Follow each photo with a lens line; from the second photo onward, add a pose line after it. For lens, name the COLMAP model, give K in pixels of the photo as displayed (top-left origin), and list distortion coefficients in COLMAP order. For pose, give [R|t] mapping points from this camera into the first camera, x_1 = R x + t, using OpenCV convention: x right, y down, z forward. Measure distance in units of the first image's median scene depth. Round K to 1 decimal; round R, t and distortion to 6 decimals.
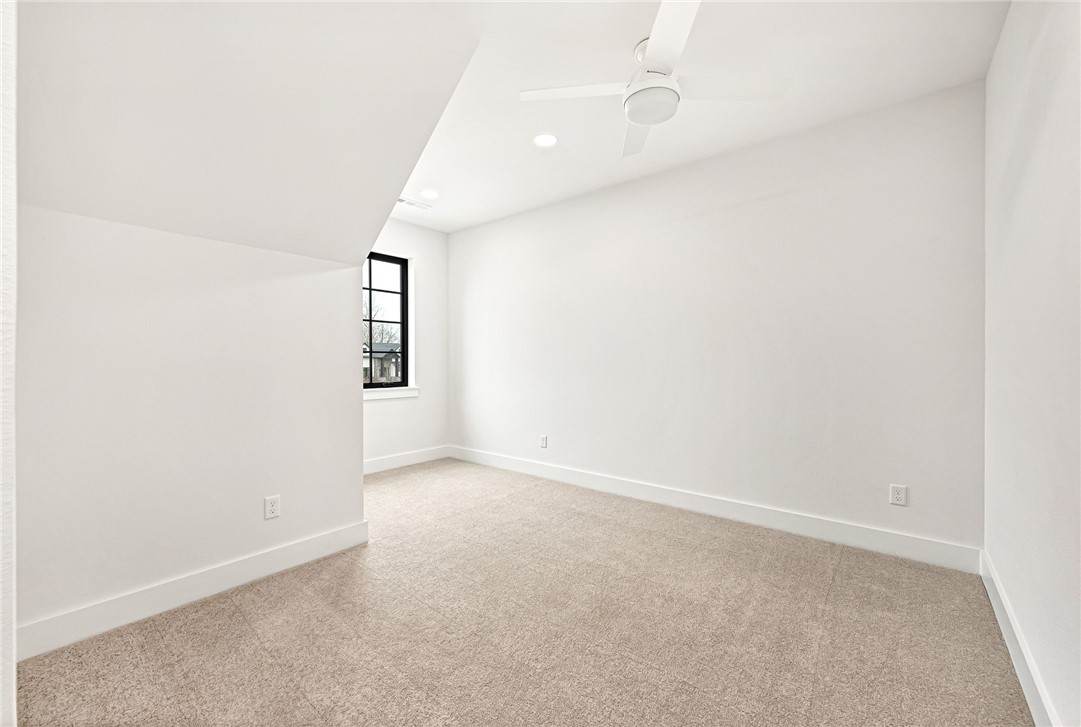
lens RADIAL K [[428.4, 0, 540.5], [0, 428.4, 363.5], [0, 0, 1]] dist [-0.000218, -0.000115]
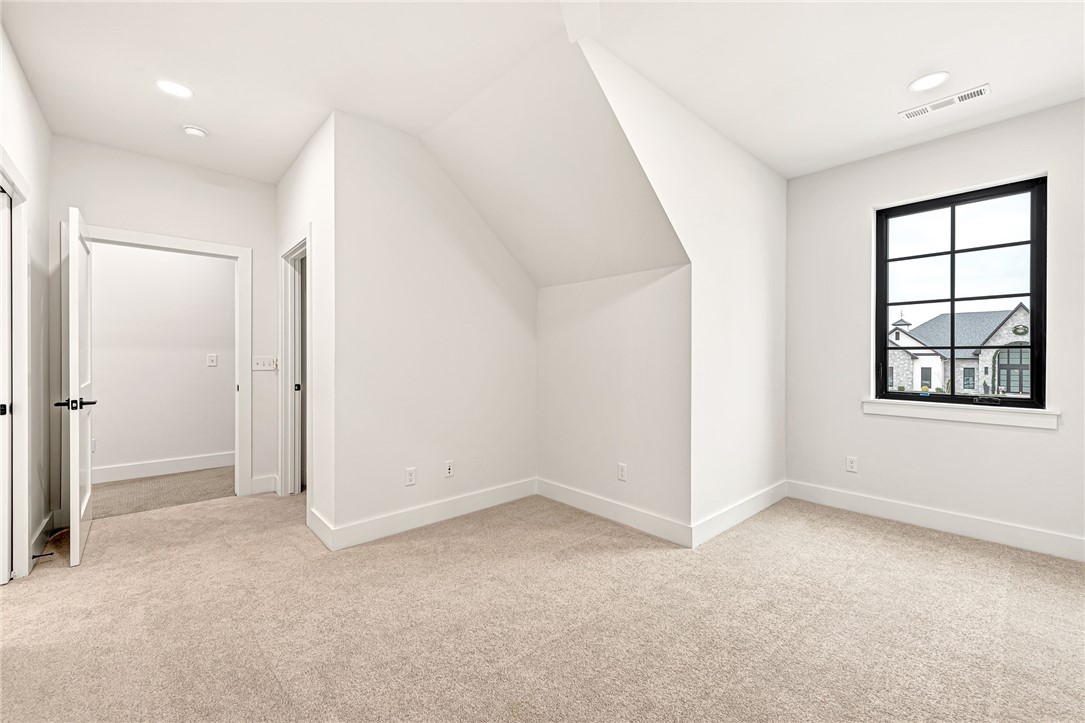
lens RADIAL K [[434.1, 0, 542.5], [0, 434.1, 361.5], [0, 0, 1]] dist [0.002876, 0.000123]
pose [[-0.147233, 0.006436, -0.989081, 0.357991], [-0.011406, 0.999901, 0.008204, -0.004280], [0.989036, 0.012489, -0.147145, 0.477313]]
